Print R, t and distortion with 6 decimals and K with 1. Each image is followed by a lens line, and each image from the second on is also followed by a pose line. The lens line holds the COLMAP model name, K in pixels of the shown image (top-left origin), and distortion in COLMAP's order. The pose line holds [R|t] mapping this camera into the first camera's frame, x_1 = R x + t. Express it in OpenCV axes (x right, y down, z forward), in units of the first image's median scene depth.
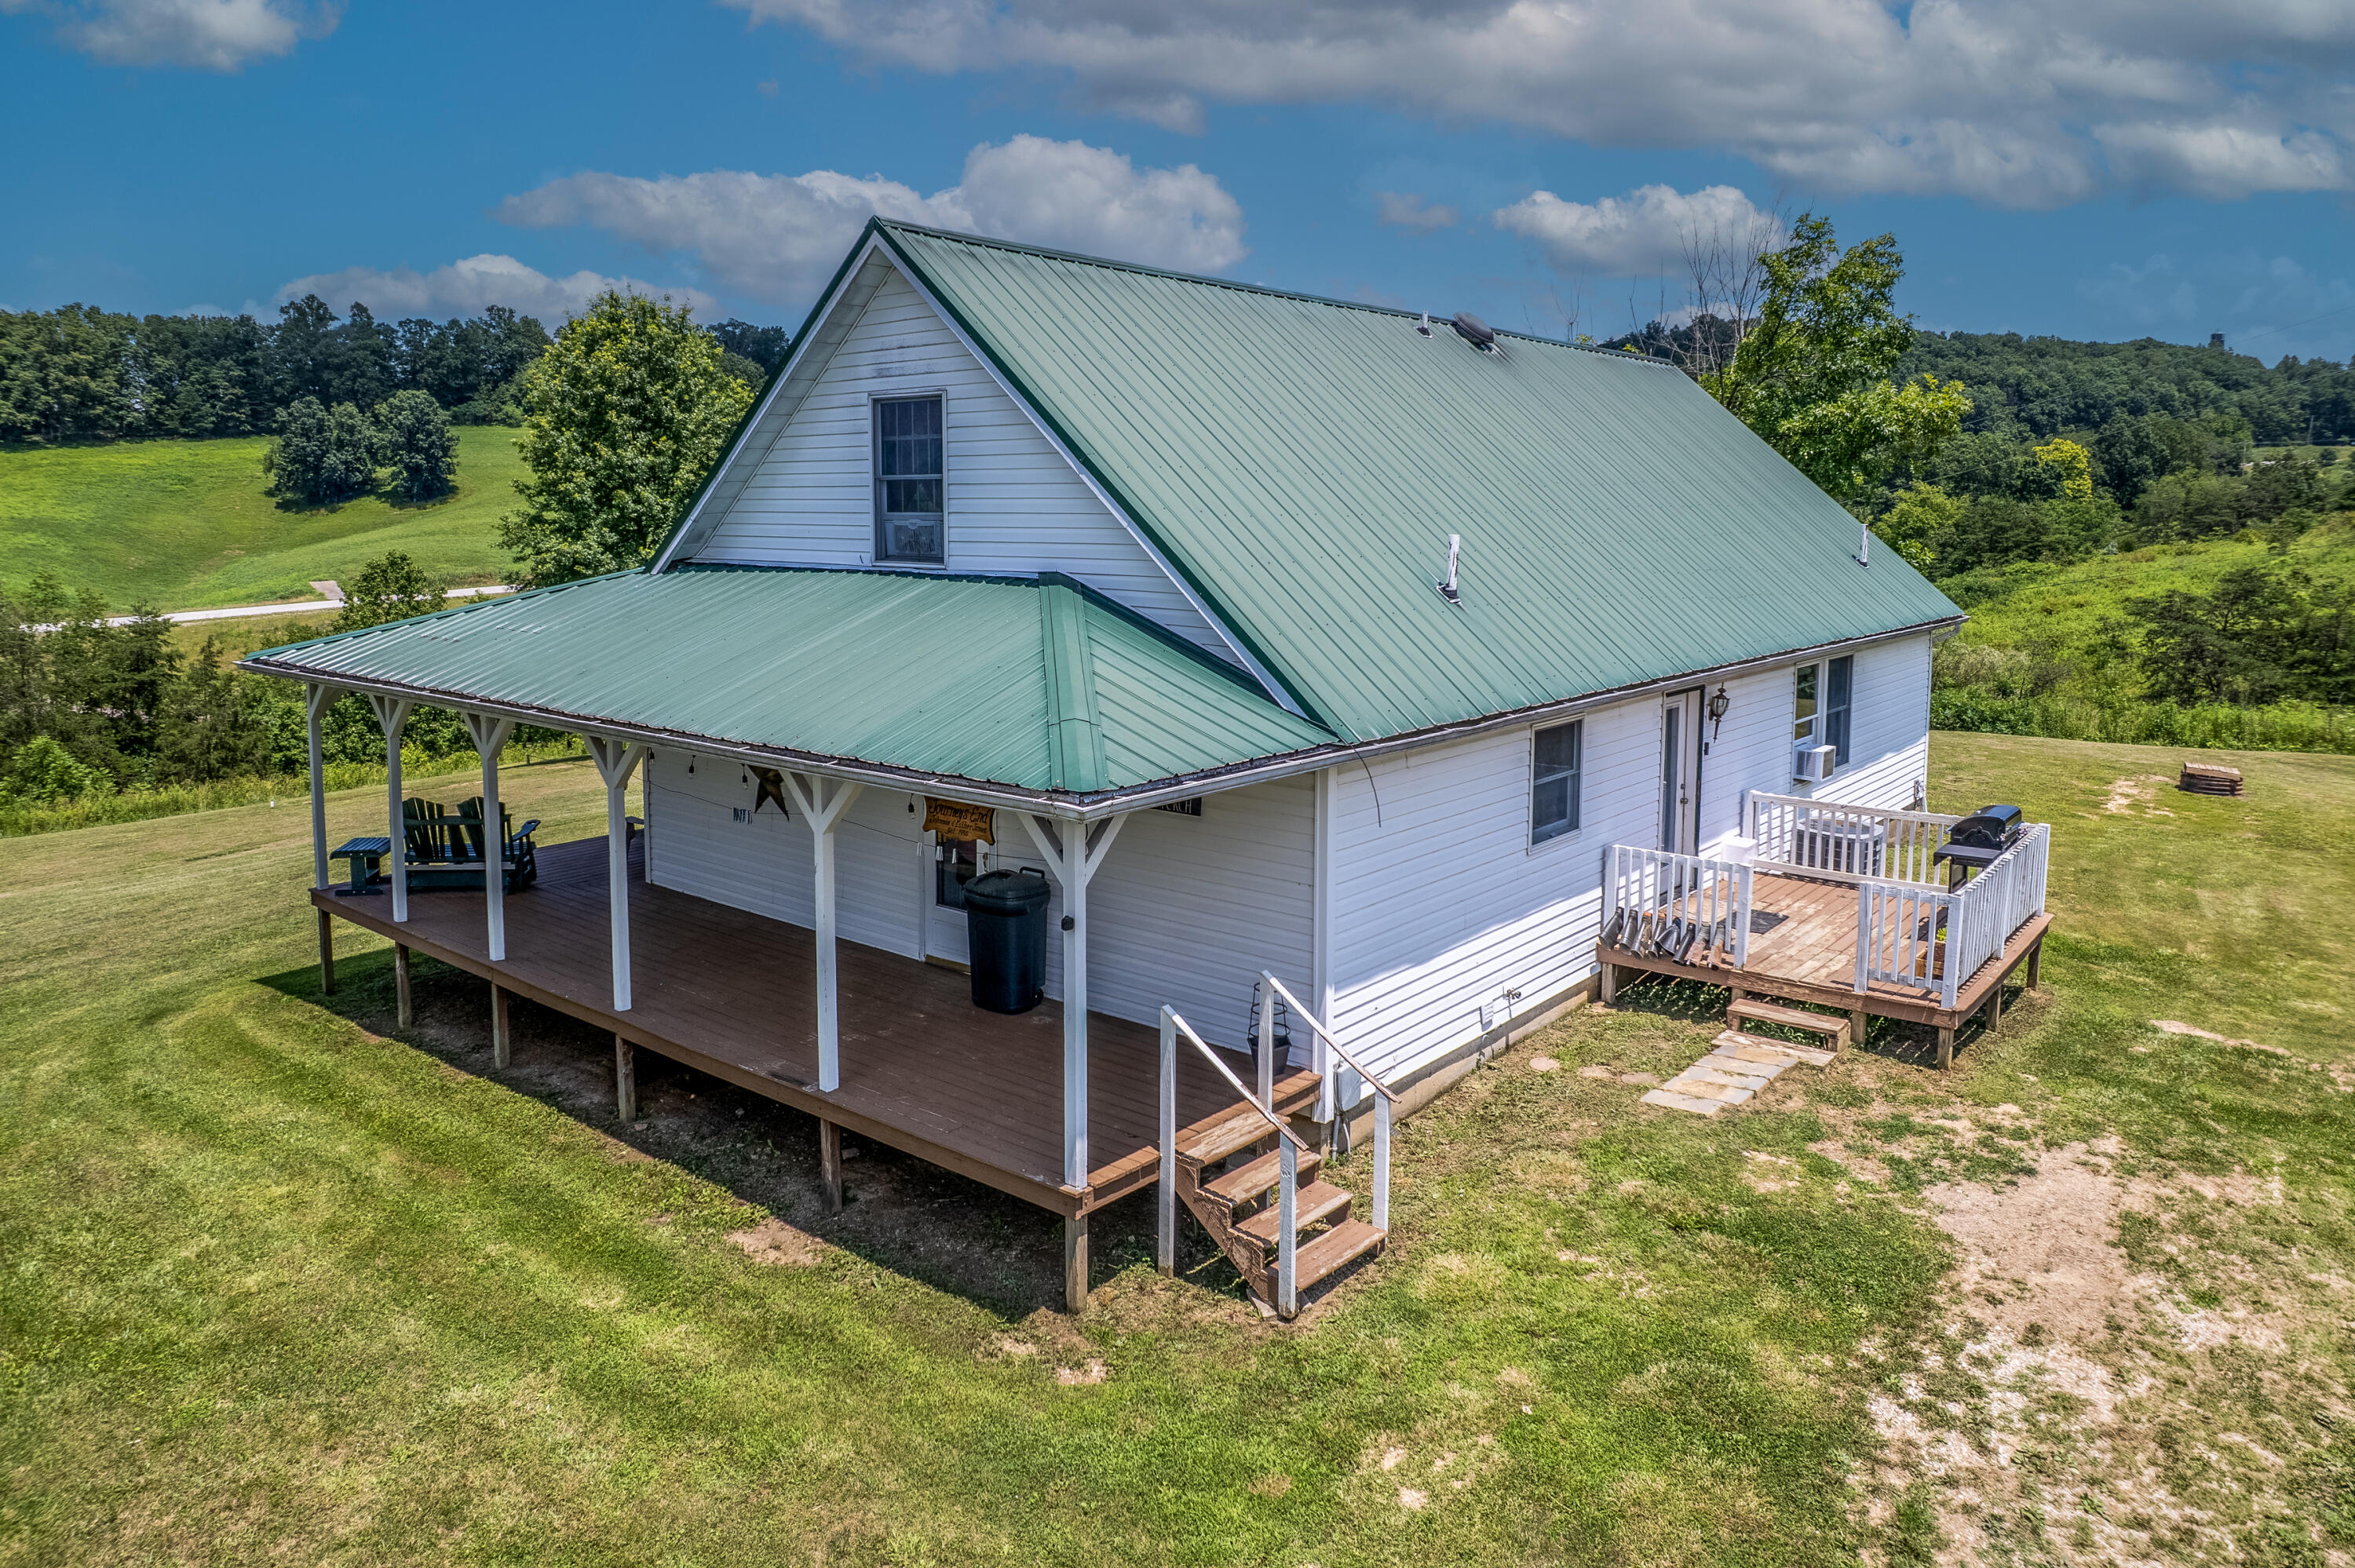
lens RADIAL K [[1558.9, 0, 1176.9], [0, 1558.9, 665.5], [0, 0, 1]] dist [-0.069540, 0.103734]
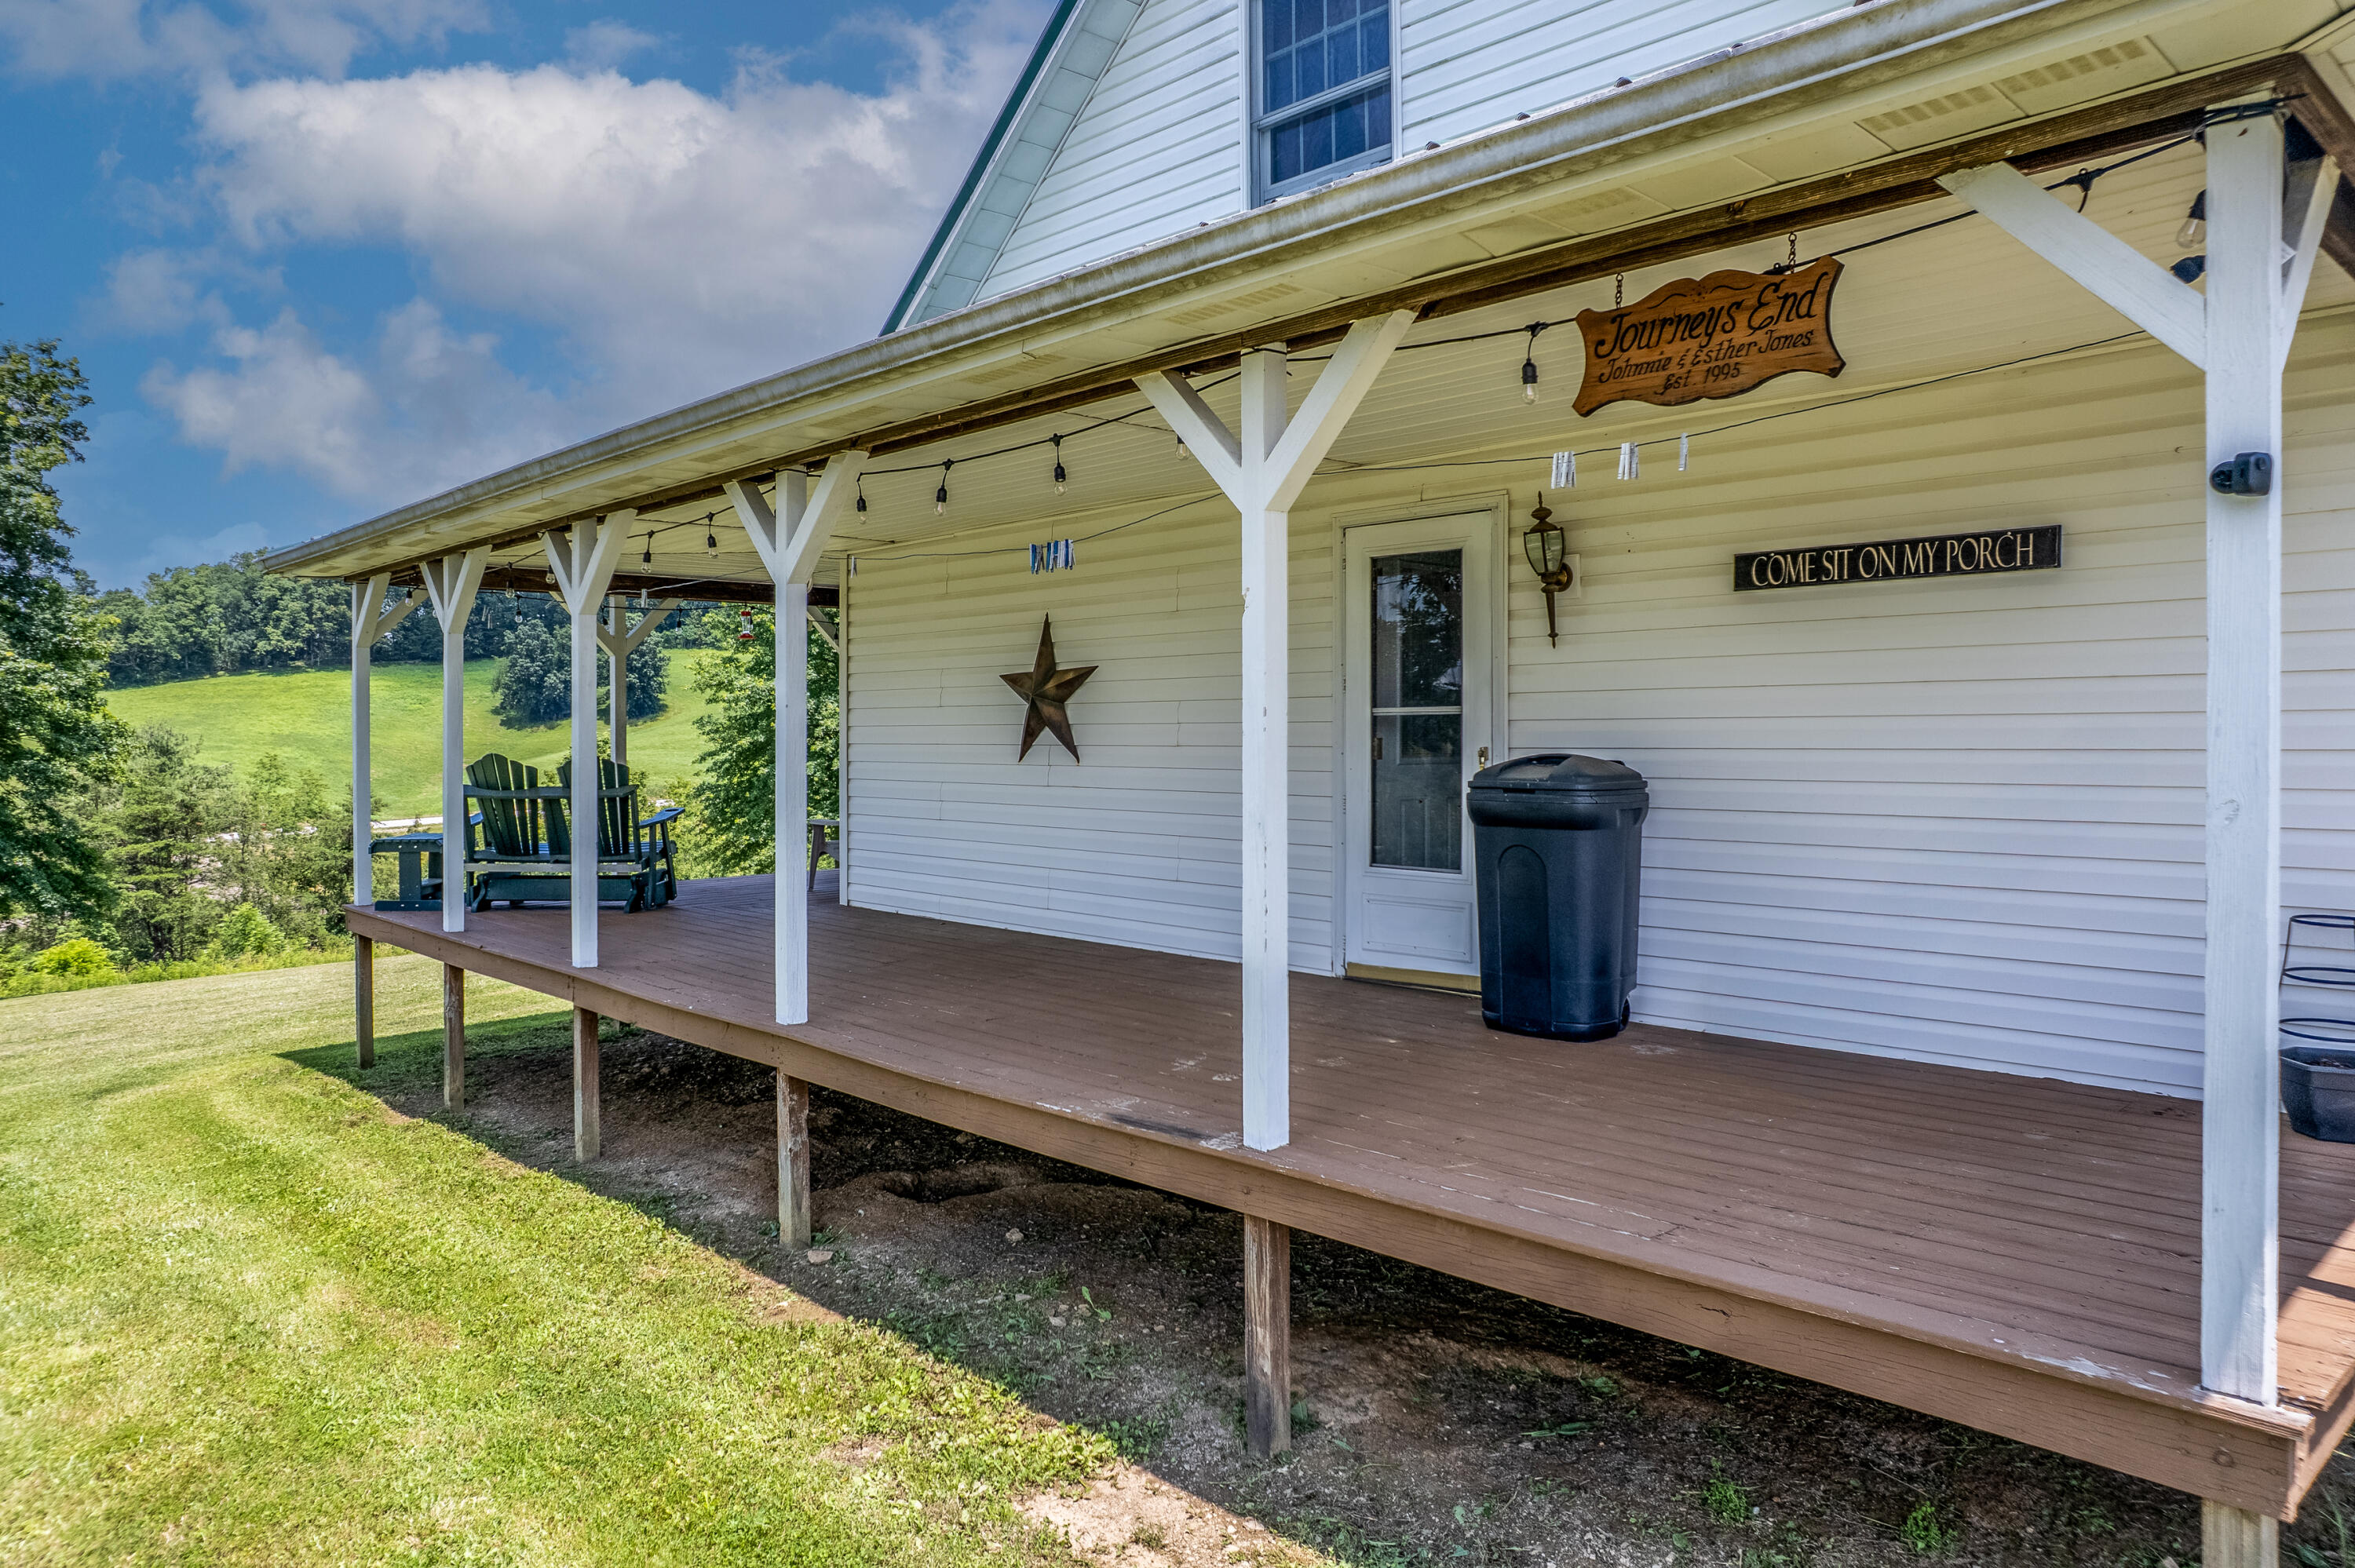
lens RADIAL K [[1540.4, 0, 1177.5], [0, 1540.4, 784.0], [0, 0, 1]] dist [-0.069874, 0.095518]
pose [[0.993391, -0.000902, -0.114775, -0.173564], [-0.007817, 0.997116, -0.075487, 0.180272], [0.114512, 0.075886, 0.990519, 0.506674]]
